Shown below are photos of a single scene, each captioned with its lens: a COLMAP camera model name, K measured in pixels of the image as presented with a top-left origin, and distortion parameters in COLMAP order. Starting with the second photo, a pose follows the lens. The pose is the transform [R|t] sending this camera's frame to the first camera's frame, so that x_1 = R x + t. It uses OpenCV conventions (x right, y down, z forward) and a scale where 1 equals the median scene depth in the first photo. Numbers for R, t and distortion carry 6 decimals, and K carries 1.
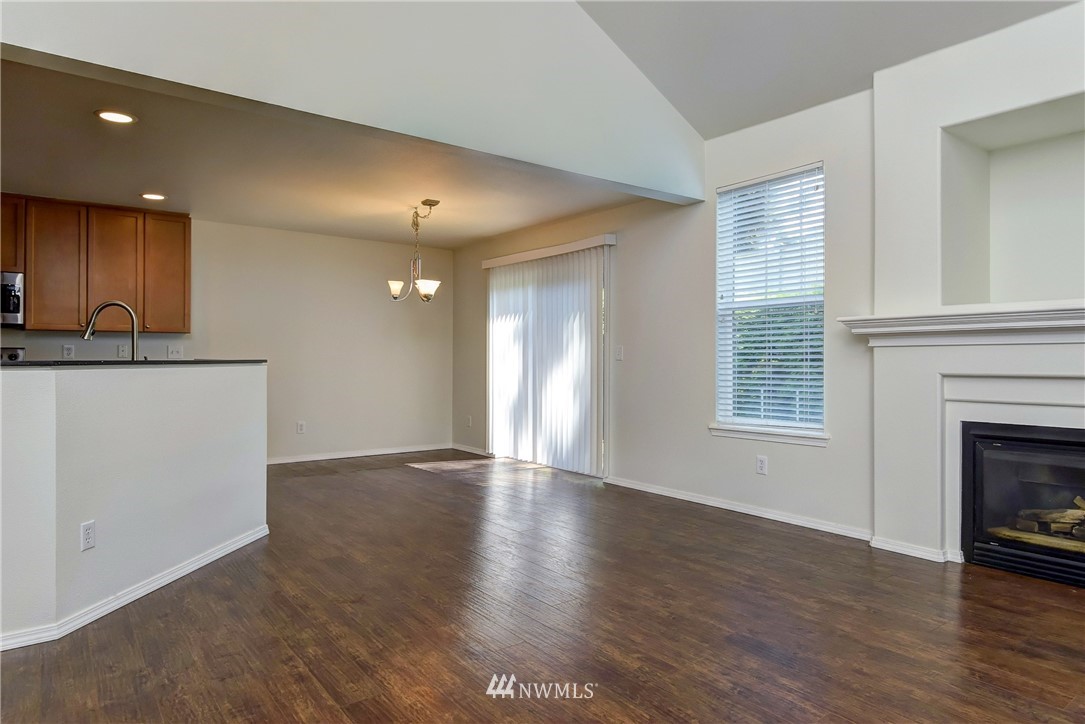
lens RADIAL K [[663.8, 0, 536.8], [0, 663.8, 360.3], [0, 0, 1]] dist [-0.020532, -0.000413]
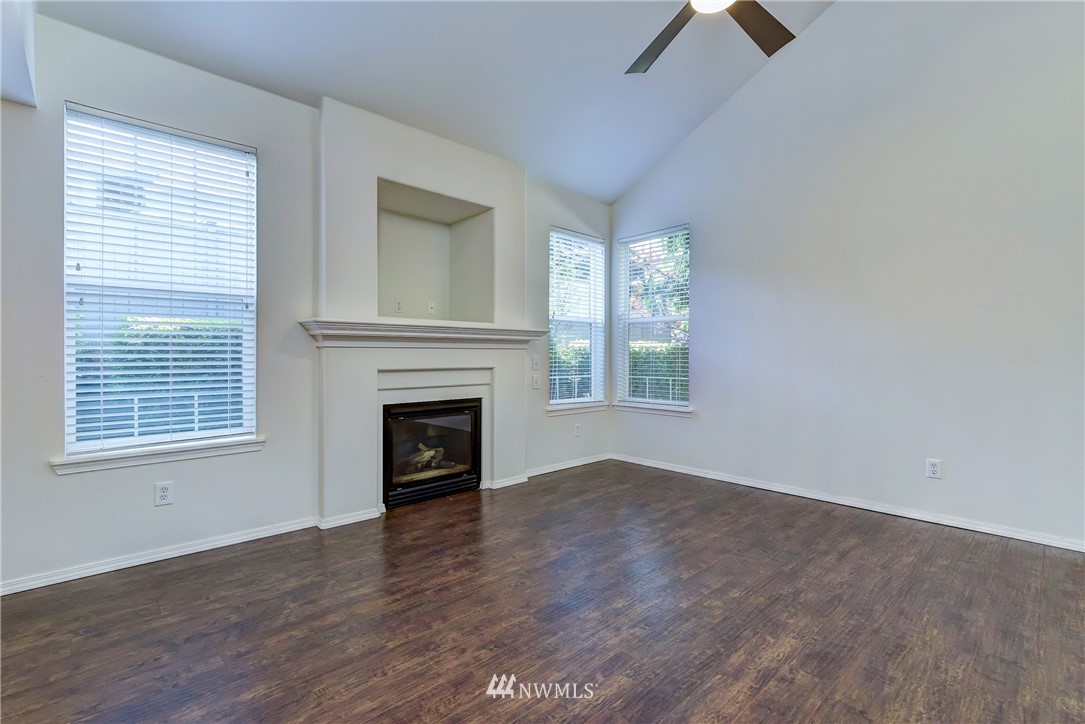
lens RADIAL K [[484.6, 0, 535.4], [0, 484.6, 357.3], [0, 0, 1]] dist [0.005780, -0.001451]
pose [[-0.098056, 0.000343, 0.995181, -0.454489], [0.004853, 0.999988, 0.000133, -0.001770], [-0.995169, 0.004843, -0.098057, 1.016882]]
